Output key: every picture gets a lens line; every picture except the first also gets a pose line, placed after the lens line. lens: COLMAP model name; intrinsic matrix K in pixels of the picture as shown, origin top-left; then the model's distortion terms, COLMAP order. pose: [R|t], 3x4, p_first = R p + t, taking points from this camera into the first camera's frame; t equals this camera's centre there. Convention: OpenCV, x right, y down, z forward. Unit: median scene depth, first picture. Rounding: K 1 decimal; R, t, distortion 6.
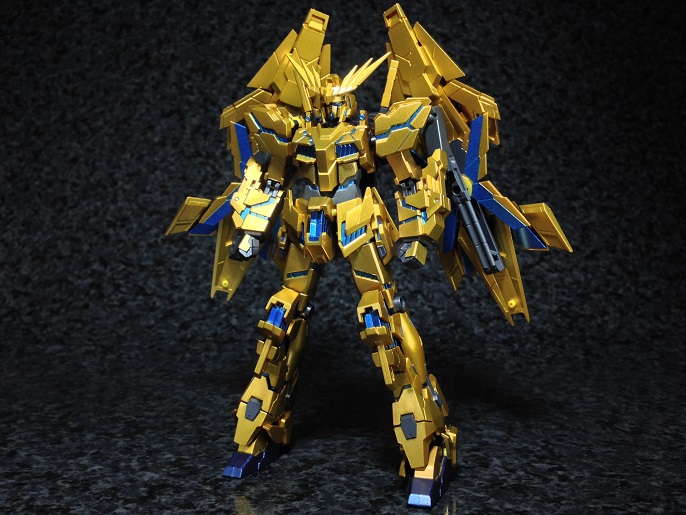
lens RADIAL K [[648.7, 0, 347.1], [0, 648.7, 262.3], [0, 0, 1]] dist [0.028717, 0.000000]
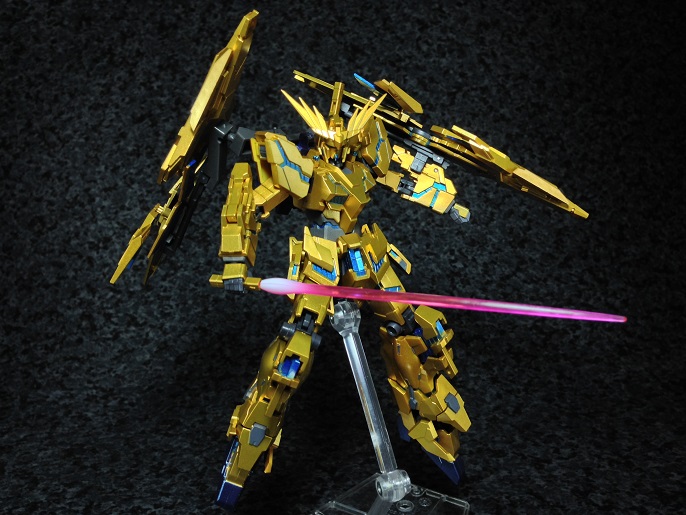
lens RADIAL K [[648.7, 0, 346.0], [0, 648.7, 252.0], [0, 0, 1]] dist [0.028717, 0.000000]
pose [[0.997978, -0.037894, 0.051034, -0.030086], [0.028108, 0.983196, 0.180378, -0.236380], [-0.057011, -0.178579, 0.982272, -0.003813]]
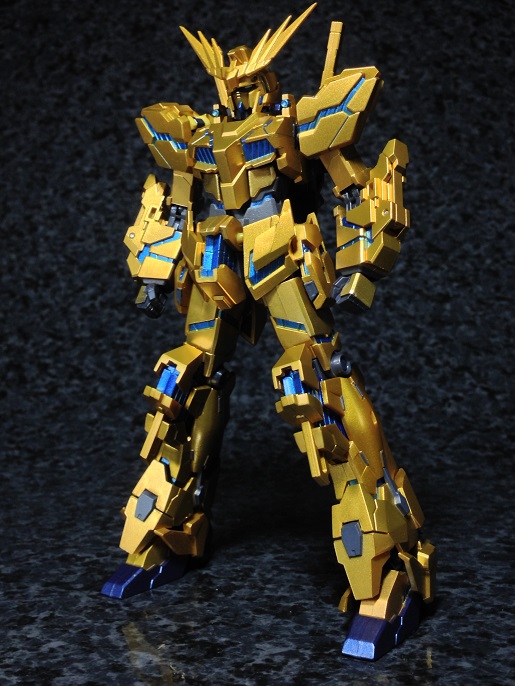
lens RADIAL K [[789.4, 0, 249.4], [0, 789.4, 351.4], [0, 0, 1]] dist [0.024223, 0.000000]
pose [[0.998746, -0.016790, -0.047175, -0.082365], [0.017147, 0.999827, 0.007164, 0.016880], [0.047046, -0.007964, 0.998861, 0.131208]]
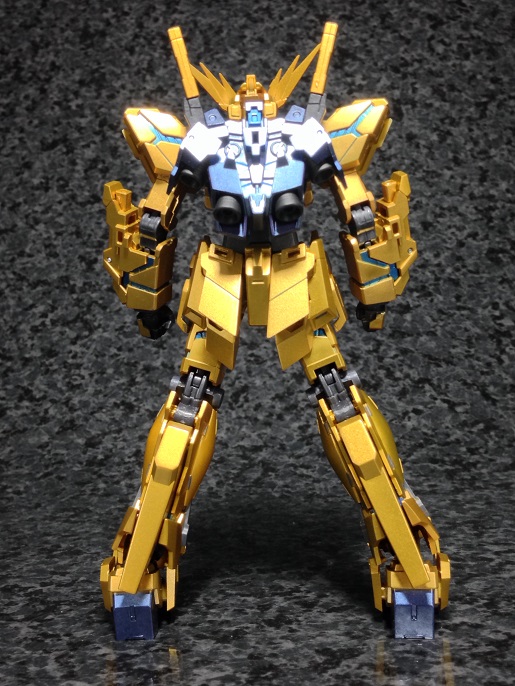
lens RADIAL K [[832.3, 0, 252.7], [0, 832.3, 353.1], [0, 0, 1]] dist [0.027158, 0.000000]
pose [[0.999120, -0.039199, -0.014924, -0.058880], [0.039200, 0.999231, -0.000215, 0.009369], [0.014921, -0.000370, 0.999889, 0.109306]]
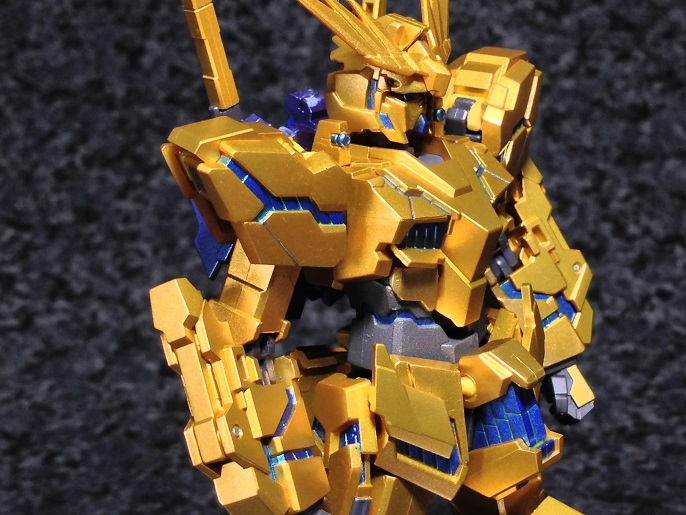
lens RADIAL K [[1376.3, 0, 329.6], [0, 1376.3, 259.2], [0, 0, 1]] dist [0.015631, 0.000000]
pose [[0.994928, -0.084133, -0.055141, -0.073868], [0.093662, 0.974742, 0.202743, -0.153056], [0.036691, -0.206879, 0.977678, 0.067974]]
